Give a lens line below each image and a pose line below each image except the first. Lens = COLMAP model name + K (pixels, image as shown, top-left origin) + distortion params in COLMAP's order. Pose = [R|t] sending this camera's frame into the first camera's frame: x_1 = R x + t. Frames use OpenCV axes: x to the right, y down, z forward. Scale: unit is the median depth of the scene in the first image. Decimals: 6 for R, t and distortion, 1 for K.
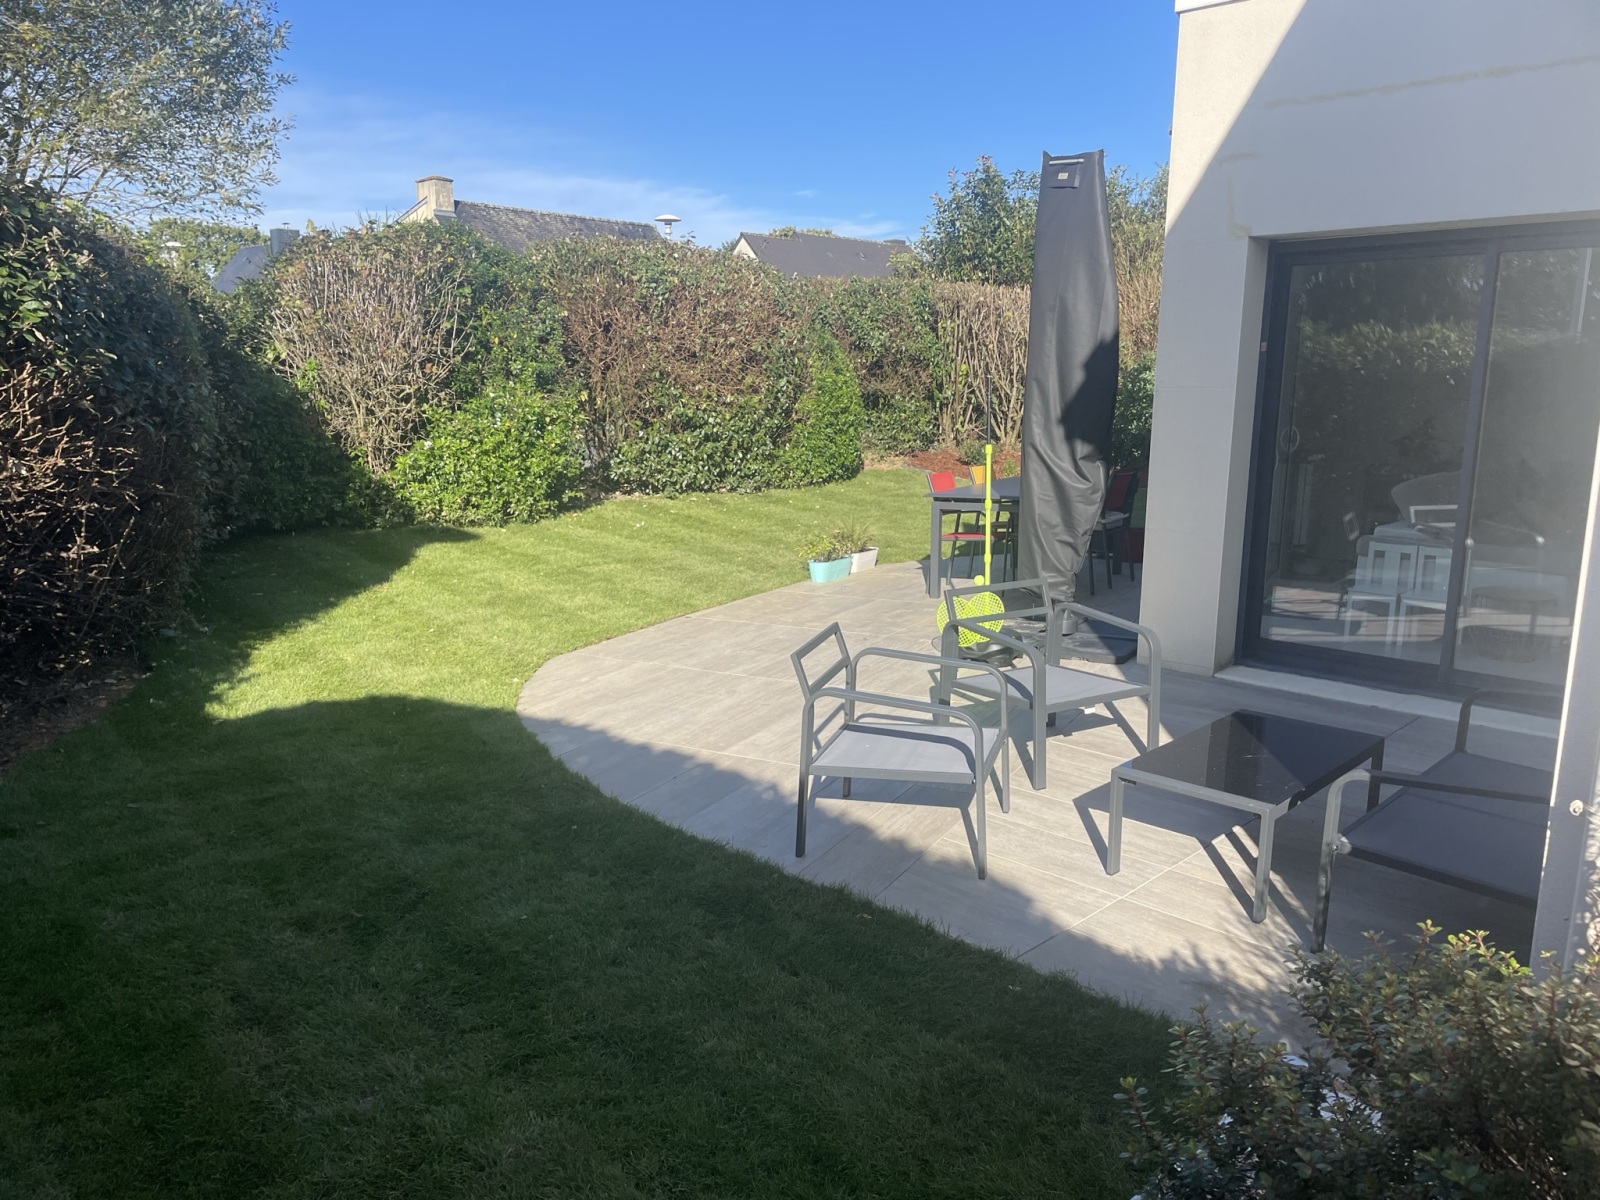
lens RADIAL K [[1199.9, 0, 797.0], [0, 1199.9, 615.0], [0, 0, 1]] dist [0.074905, -0.096148]
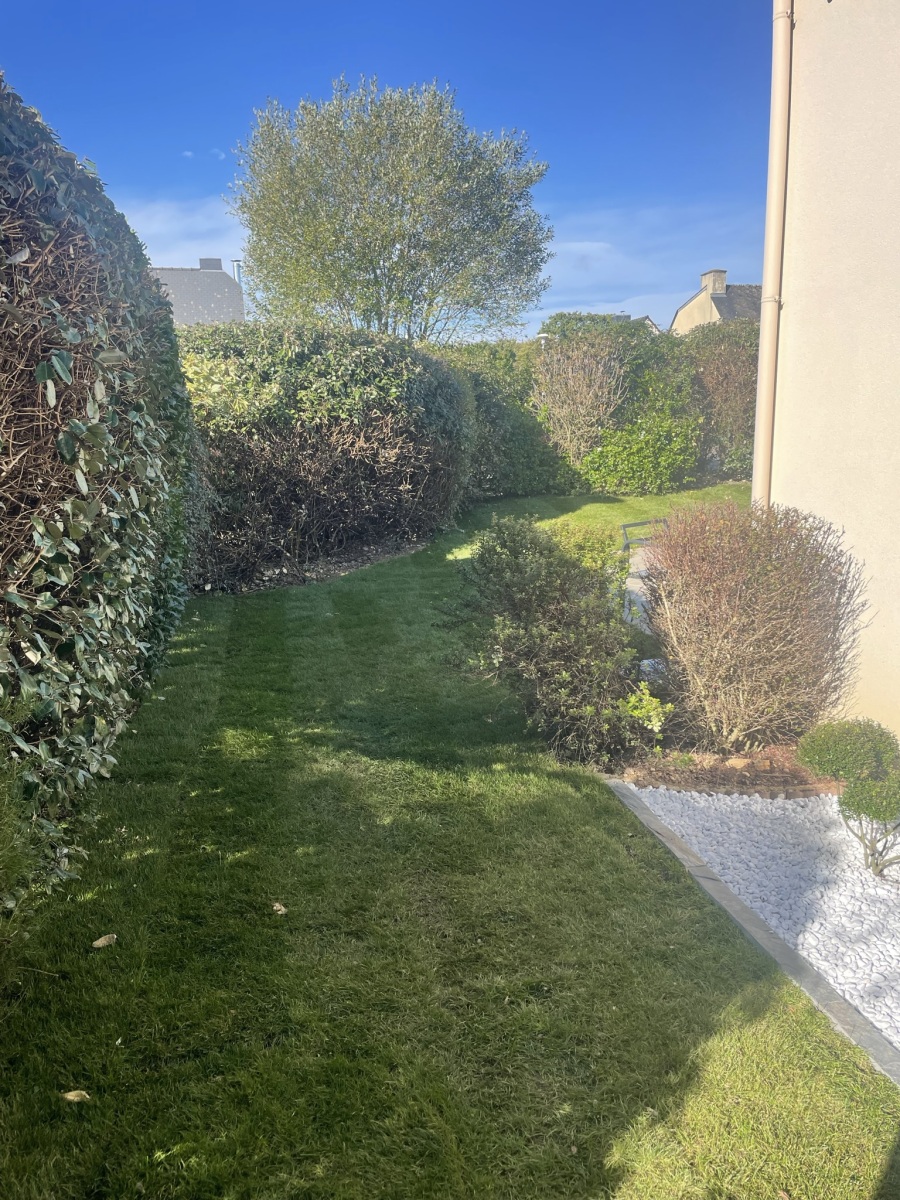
lens RADIAL K [[899.9, 0, 437.3], [0, 899.9, 590.6], [0, 0, 1]] dist [0.074905, -0.096148]
pose [[0.825947, 0.077607, -0.558381, 0.258235], [-0.077324, 0.996713, 0.024153, 0.054399], [0.558420, 0.023227, 0.829233, -0.248344]]
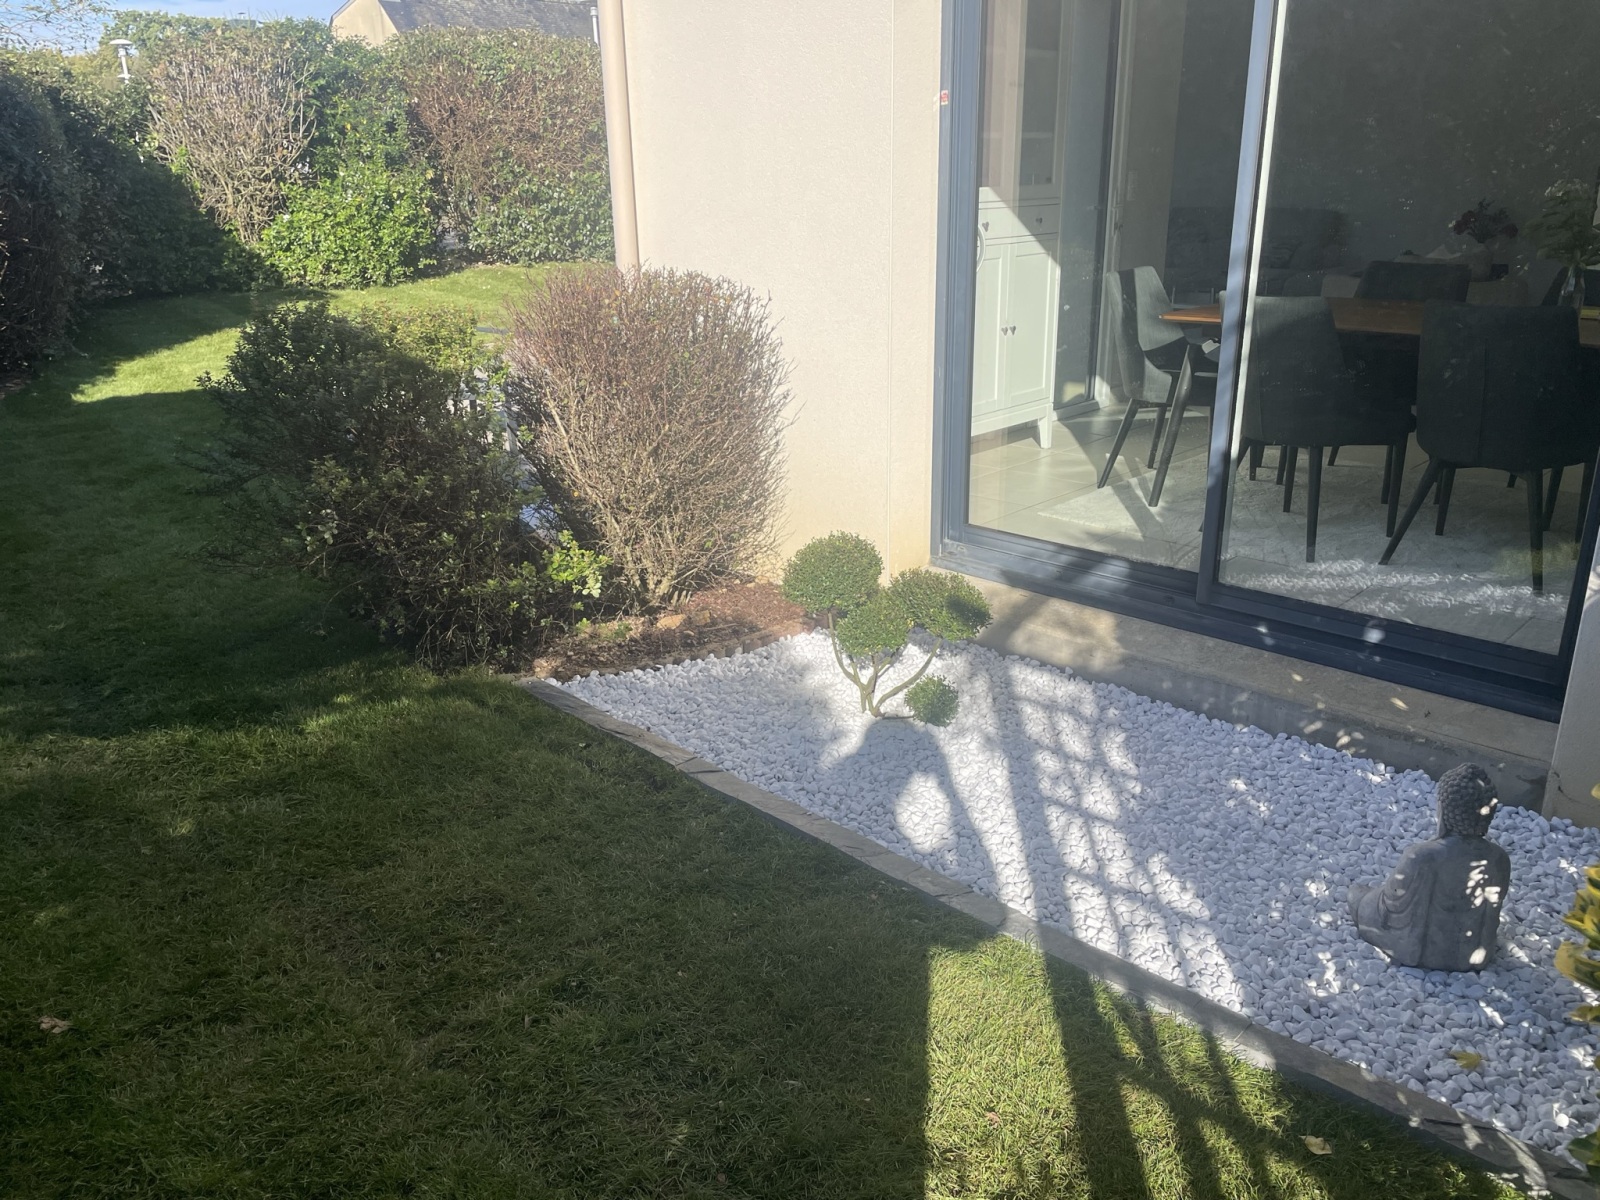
lens RADIAL K [[1199.9, 0, 808.7], [0, 1199.9, 591.1], [0, 0, 1]] dist [0.074905, -0.096148]
pose [[0.999687, -0.024428, -0.005360, 0.201442], [0.024944, 0.989388, 0.143141, 0.062859], [0.001806, -0.143230, 0.989688, -0.235609]]
